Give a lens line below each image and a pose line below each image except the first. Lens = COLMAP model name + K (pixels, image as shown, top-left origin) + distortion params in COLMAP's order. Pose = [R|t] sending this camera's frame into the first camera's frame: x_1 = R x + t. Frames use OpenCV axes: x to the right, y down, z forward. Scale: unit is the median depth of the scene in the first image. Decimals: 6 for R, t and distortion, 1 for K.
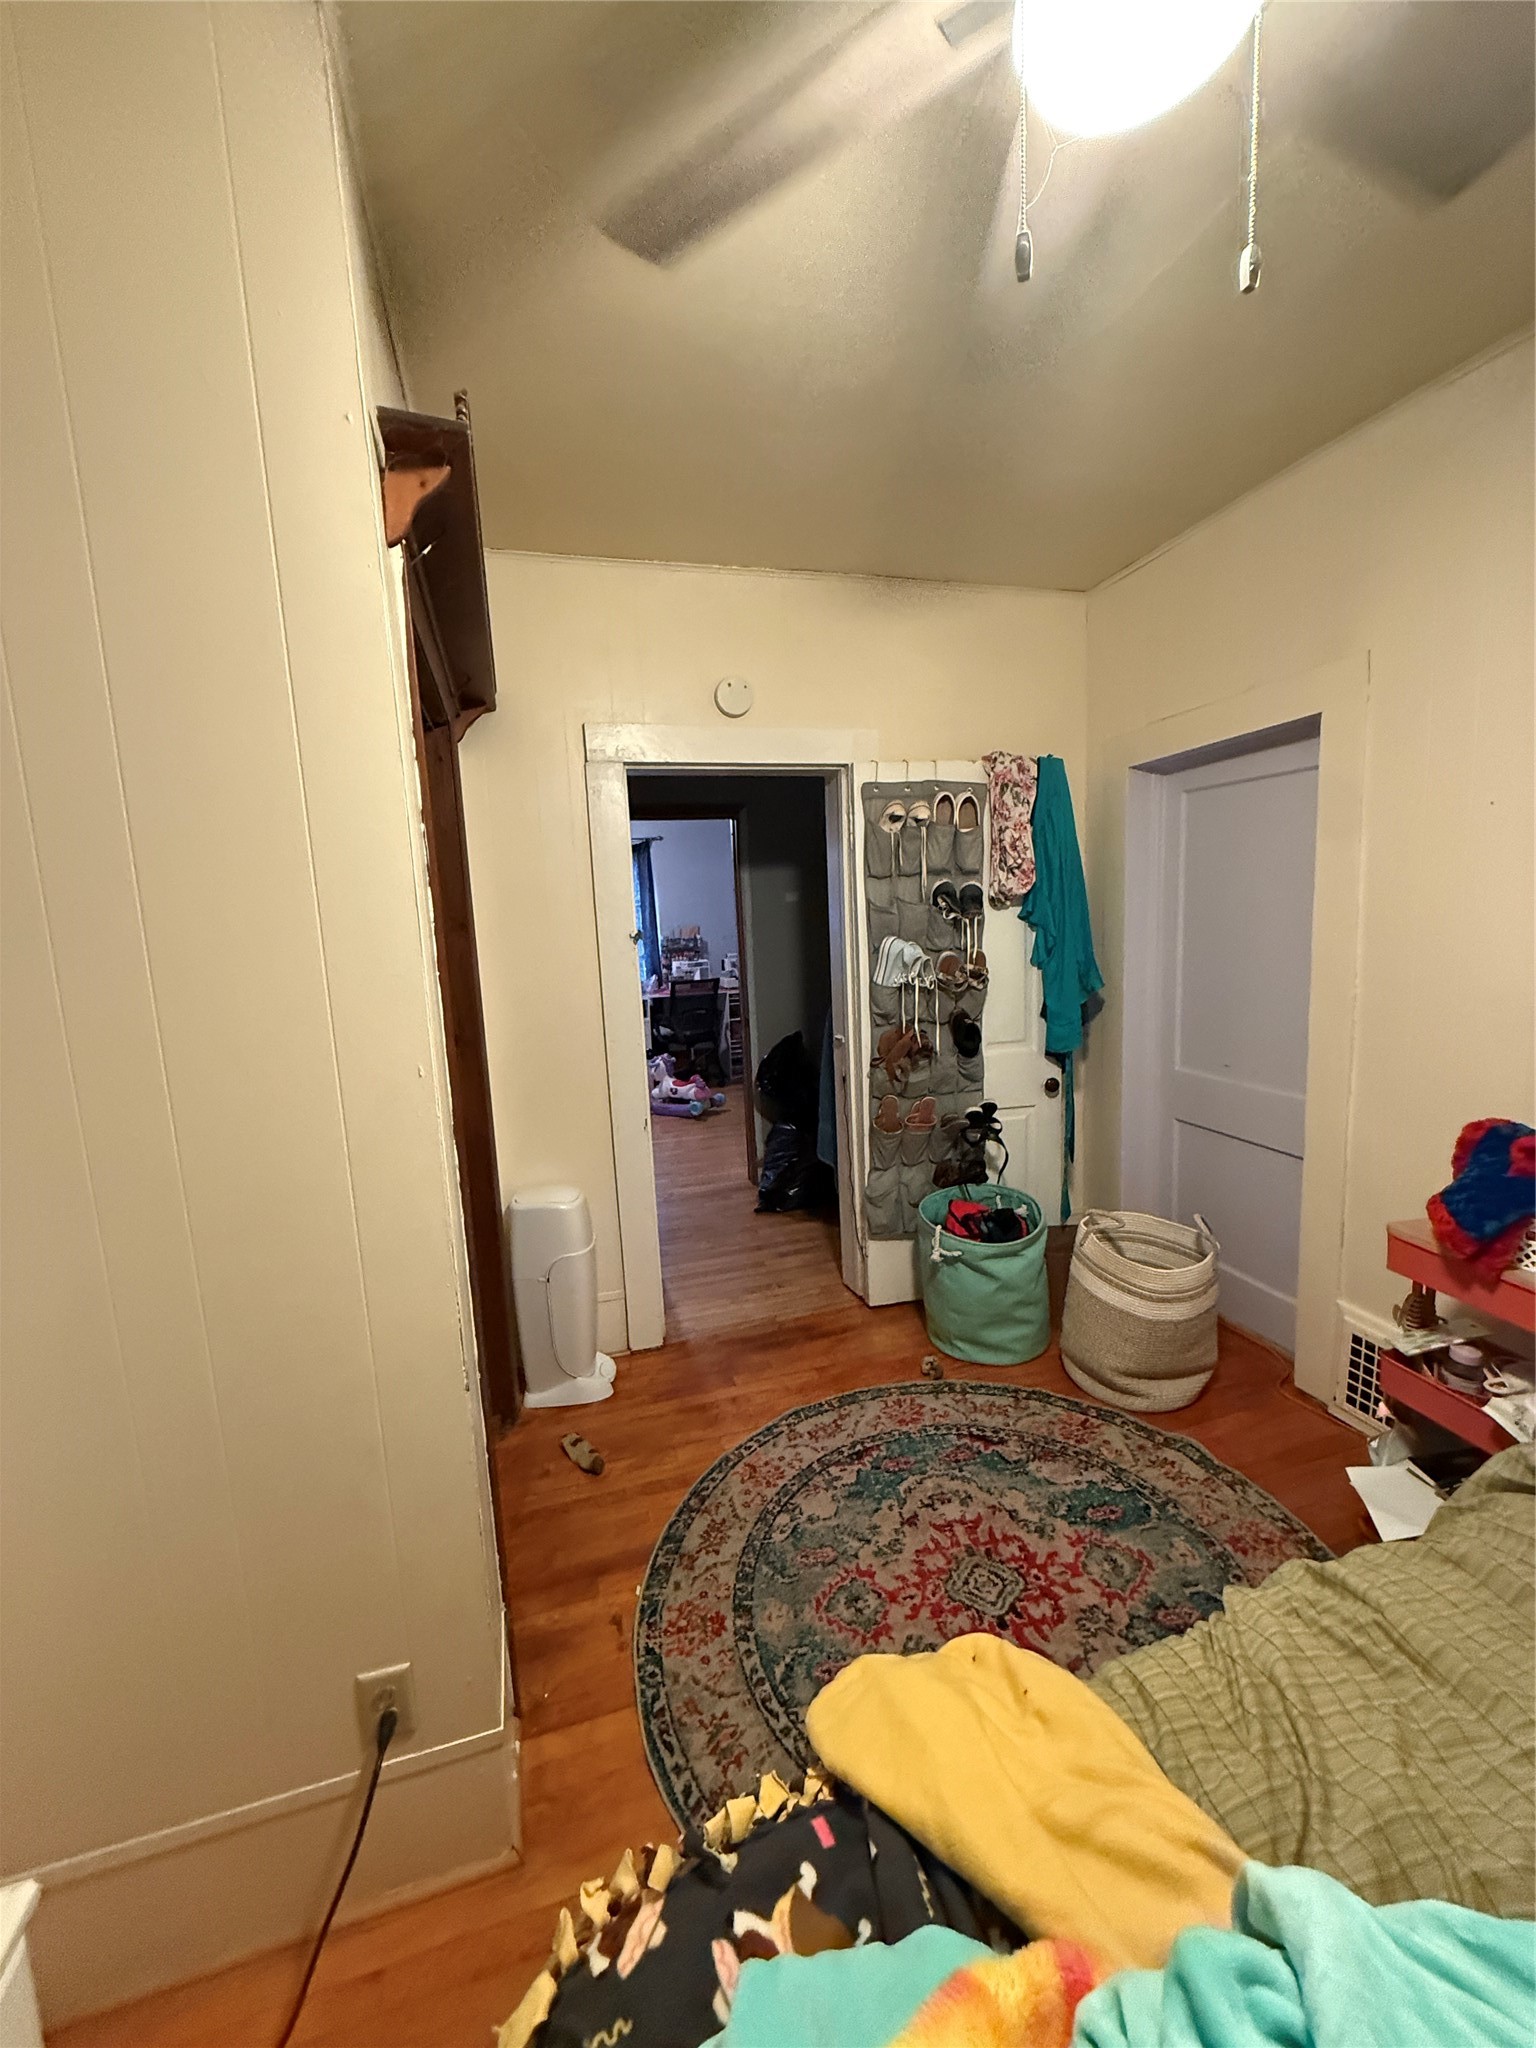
lens RADIAL K [[817.6, 0, 762.4], [0, 817.6, 1019.4], [0, 0, 1]] dist [-0.002671, 0.000710]
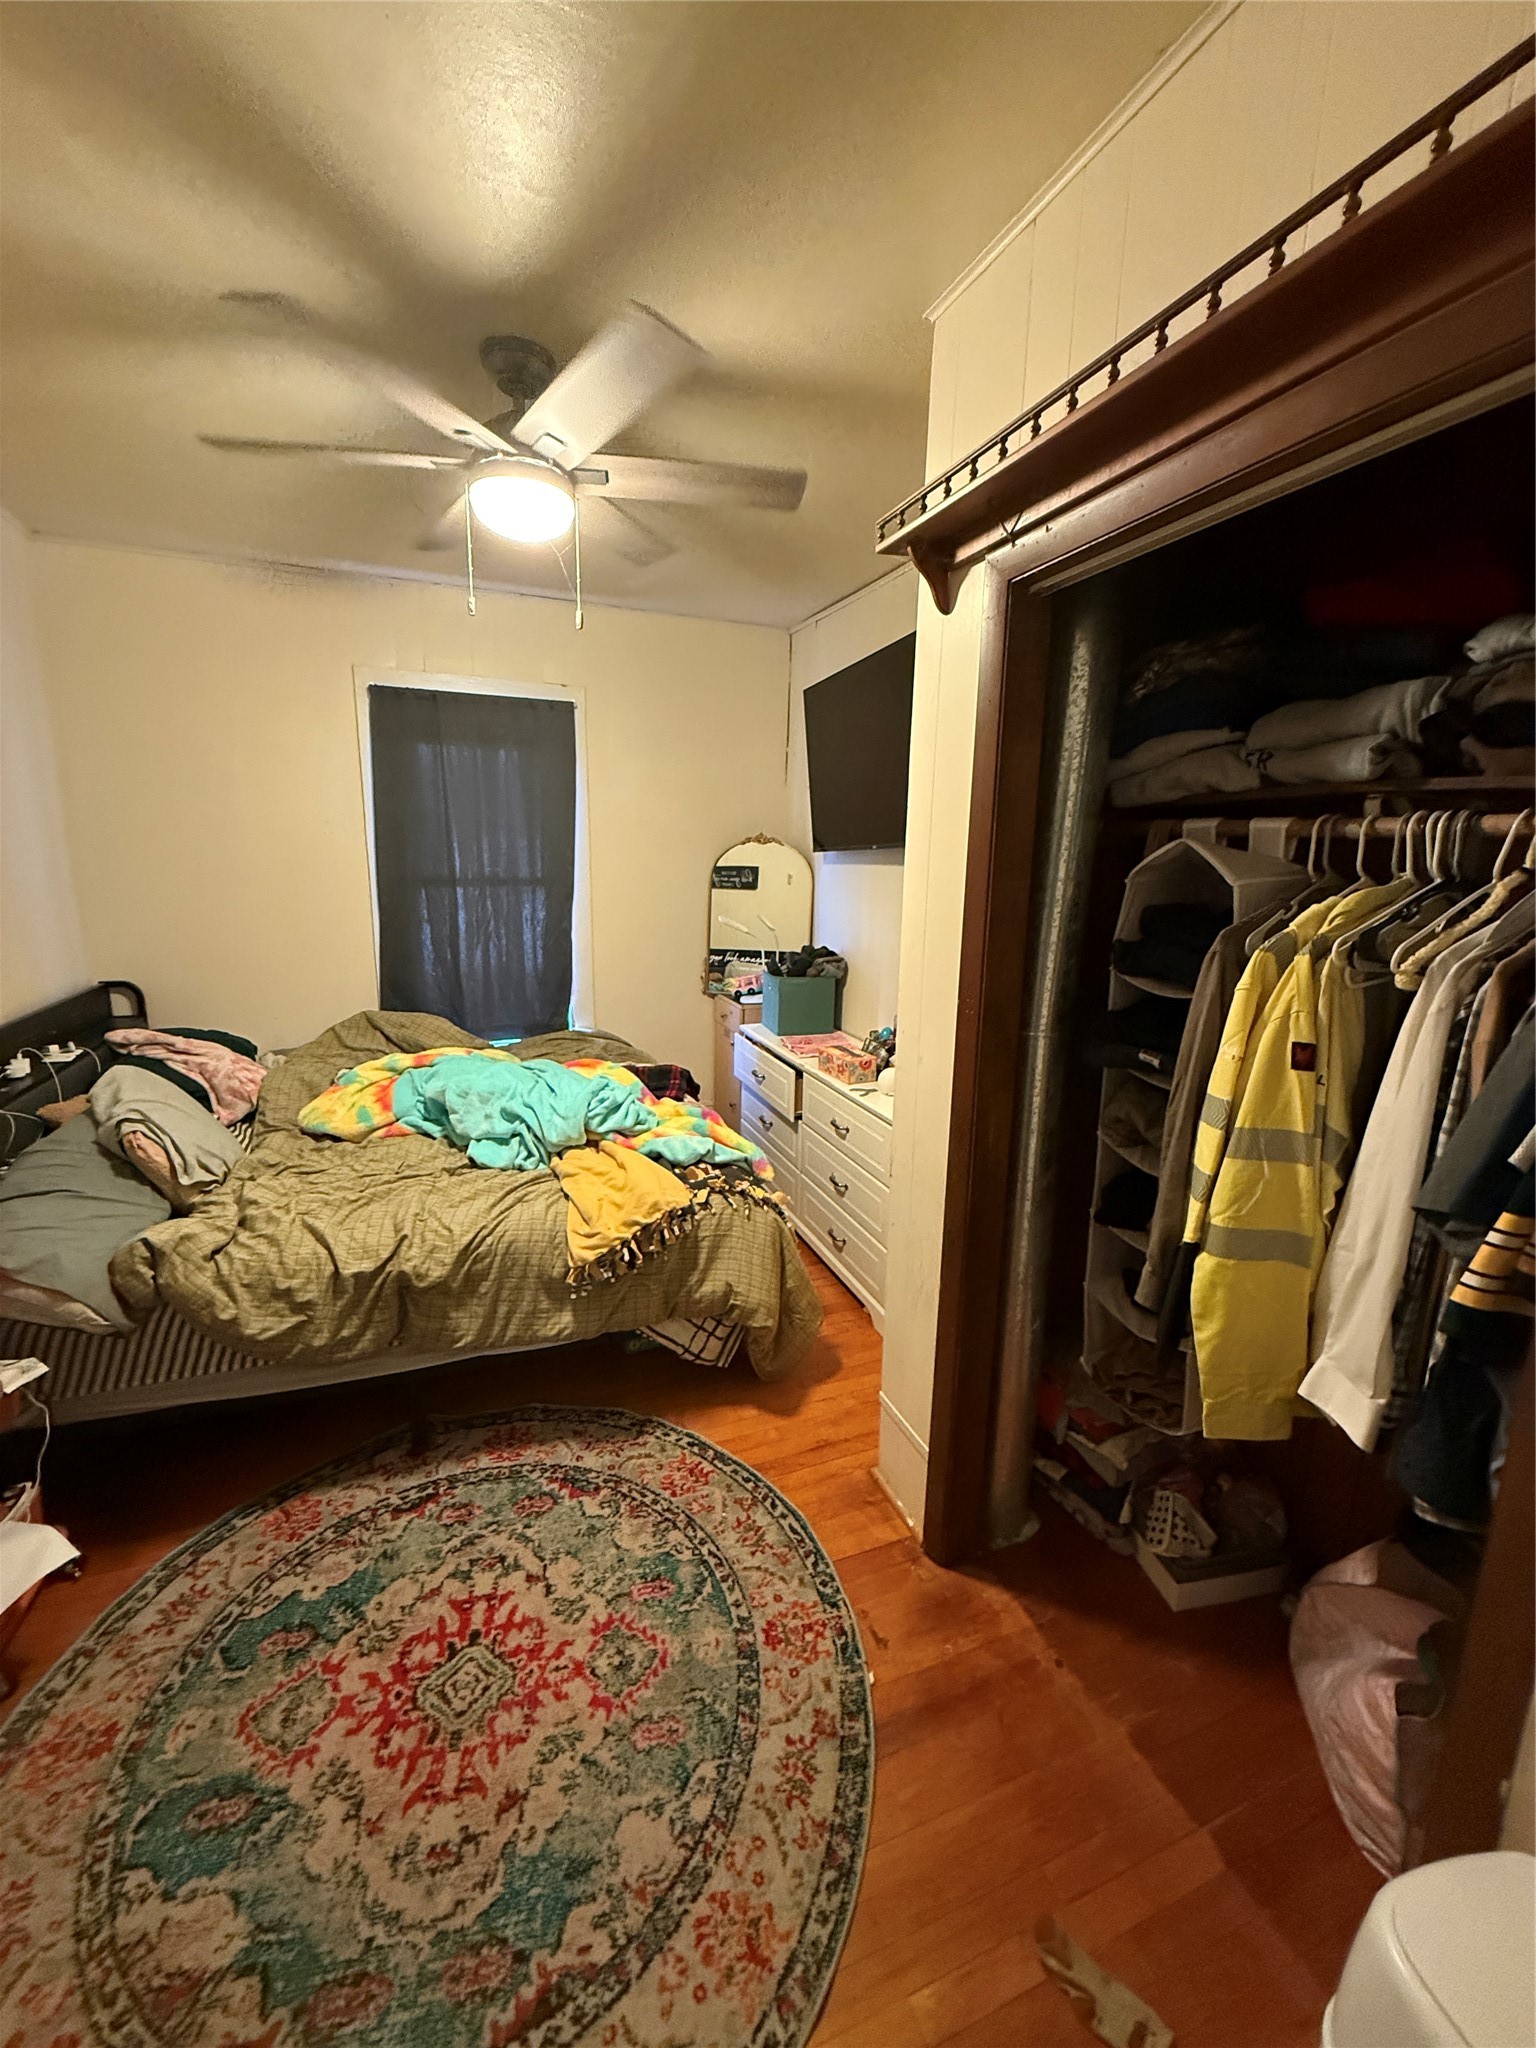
lens RADIAL K [[817.6, 0, 768.8], [0, 817.6, 1014.6], [0, 0, 1]] dist [-0.002671, 0.000710]
pose [[-0.996006, 0.041610, -0.079001, -0.005666], [0.013918, 0.946316, 0.322944, -0.239428], [0.088198, 0.320555, -0.943115, 1.572056]]
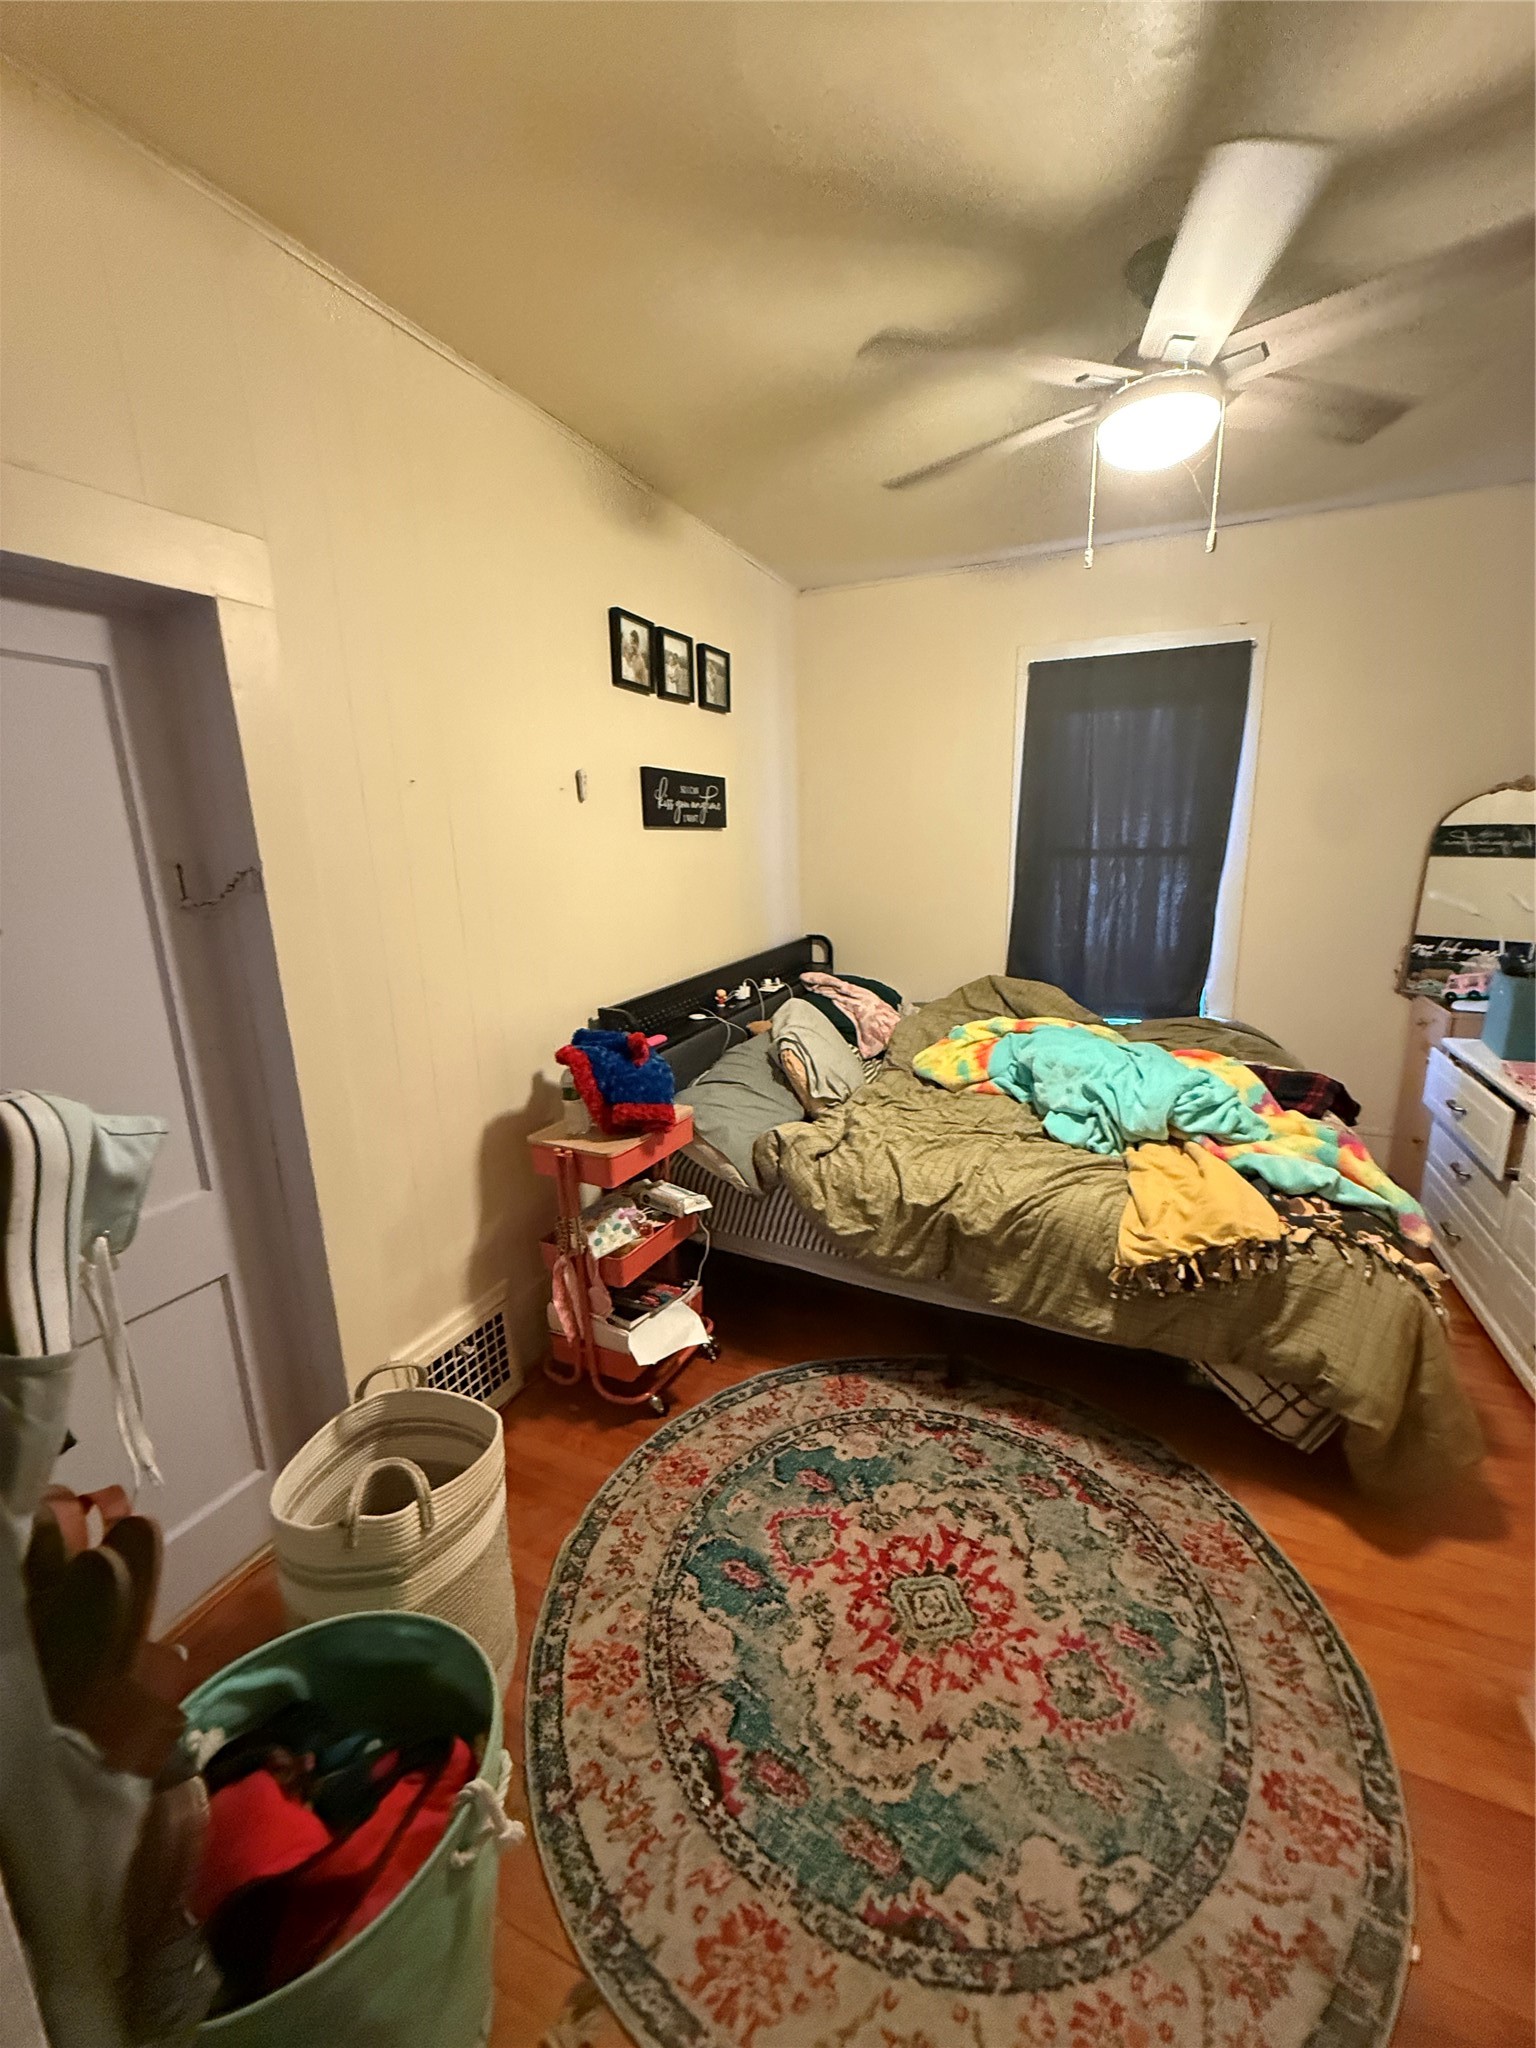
lens RADIAL K [[817.6, 0, 767.3], [0, 817.6, 1015.3], [0, 0, 1]] dist [-0.002671, 0.000710]
pose [[-0.758648, -0.080034, 0.646566, -0.122478], [0.143492, 0.947529, 0.285654, -0.214444], [-0.635502, 0.309488, -0.707357, 1.520947]]
